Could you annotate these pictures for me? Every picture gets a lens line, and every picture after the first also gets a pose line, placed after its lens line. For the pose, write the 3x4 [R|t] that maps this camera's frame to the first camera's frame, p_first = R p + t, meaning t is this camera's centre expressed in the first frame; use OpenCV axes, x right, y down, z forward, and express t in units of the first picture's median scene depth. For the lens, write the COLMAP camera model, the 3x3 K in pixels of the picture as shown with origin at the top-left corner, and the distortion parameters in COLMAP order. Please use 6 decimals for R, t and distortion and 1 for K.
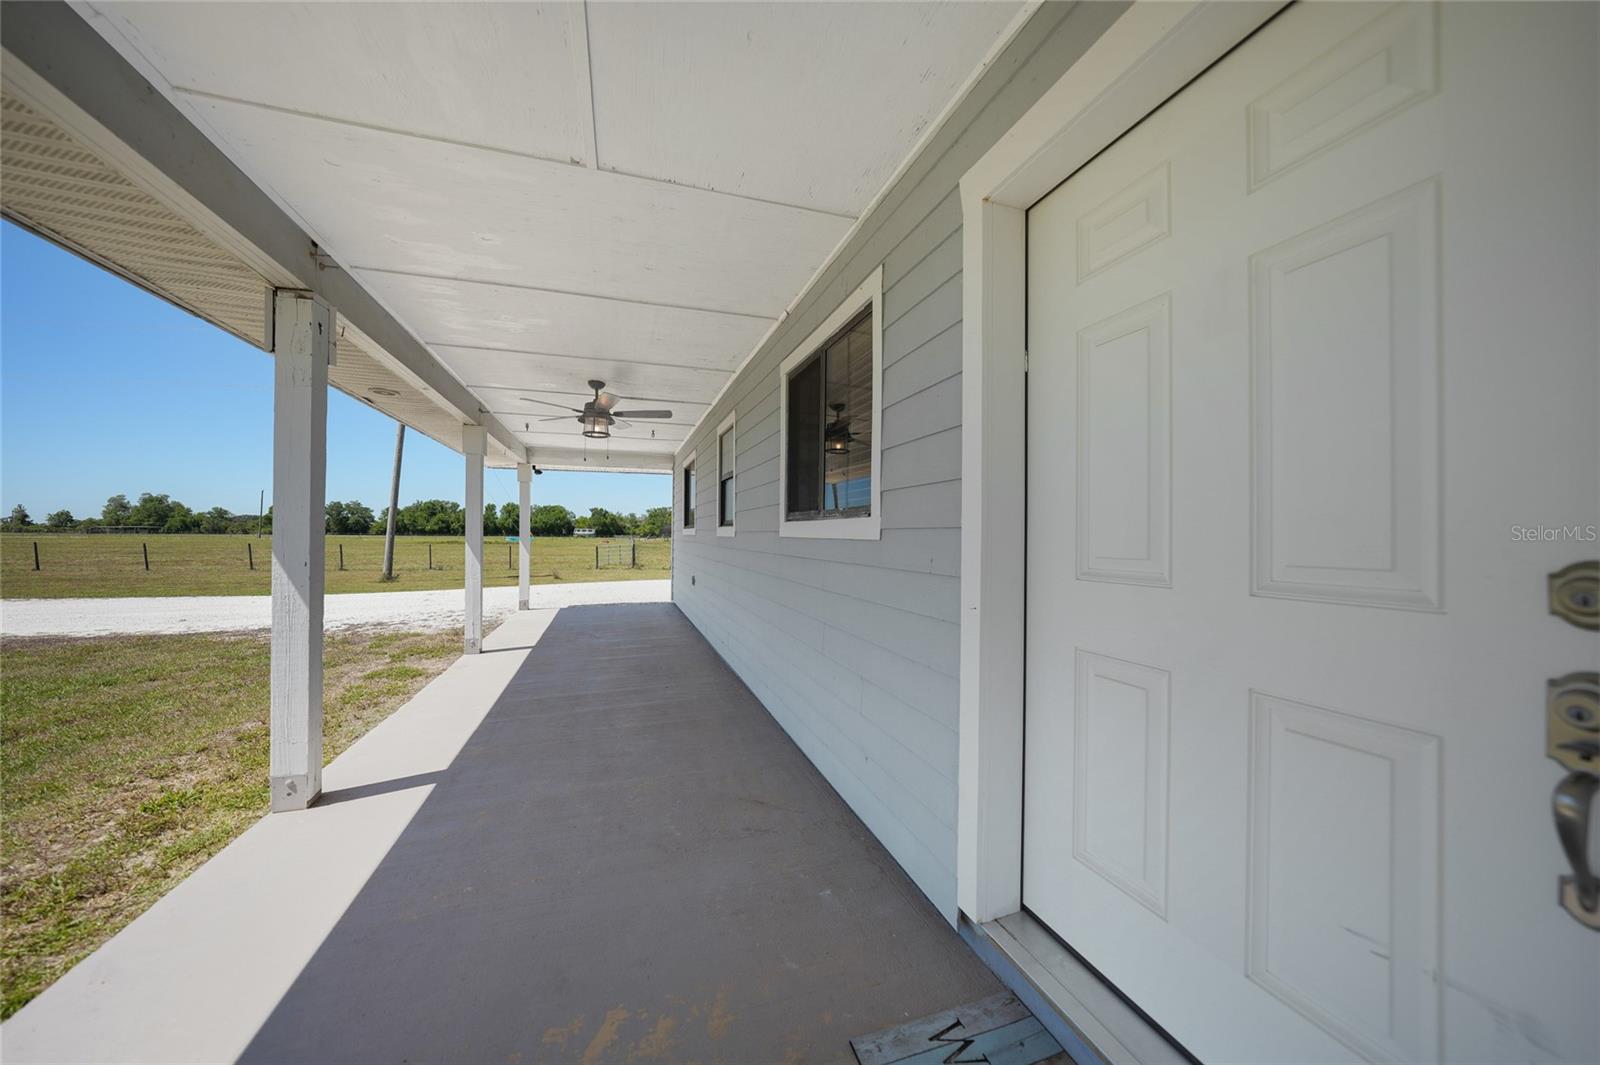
lens RADIAL K [[562.8, 0, 783.6], [0, 562.8, 535.9], [0, 0, 1]] dist [0.008498, 0.001100]
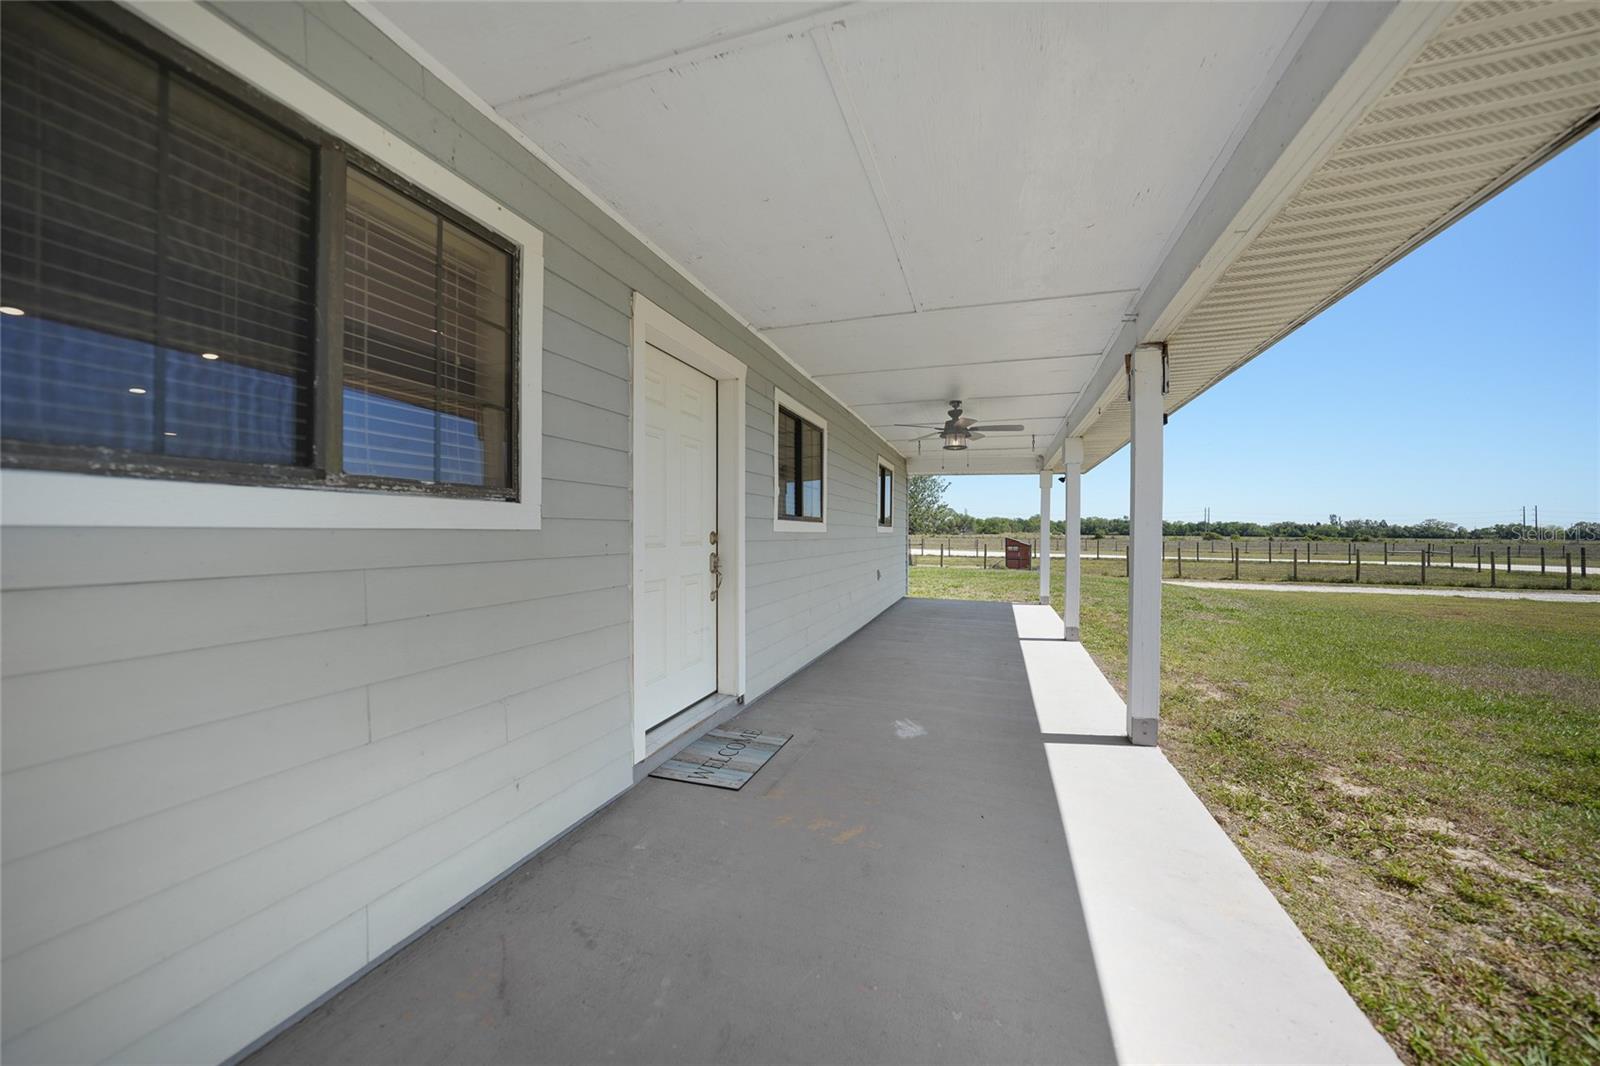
lens RADIAL K [[562.8, 0, 792.8], [0, 562.8, 529.9], [0, 0, 1]] dist [0.008498, 0.001100]
pose [[-0.793344, -0.014911, 0.608590, -0.983711], [-0.012432, 0.999888, 0.008291, -0.005233], [-0.608646, -0.000988, -0.793441, 2.012503]]
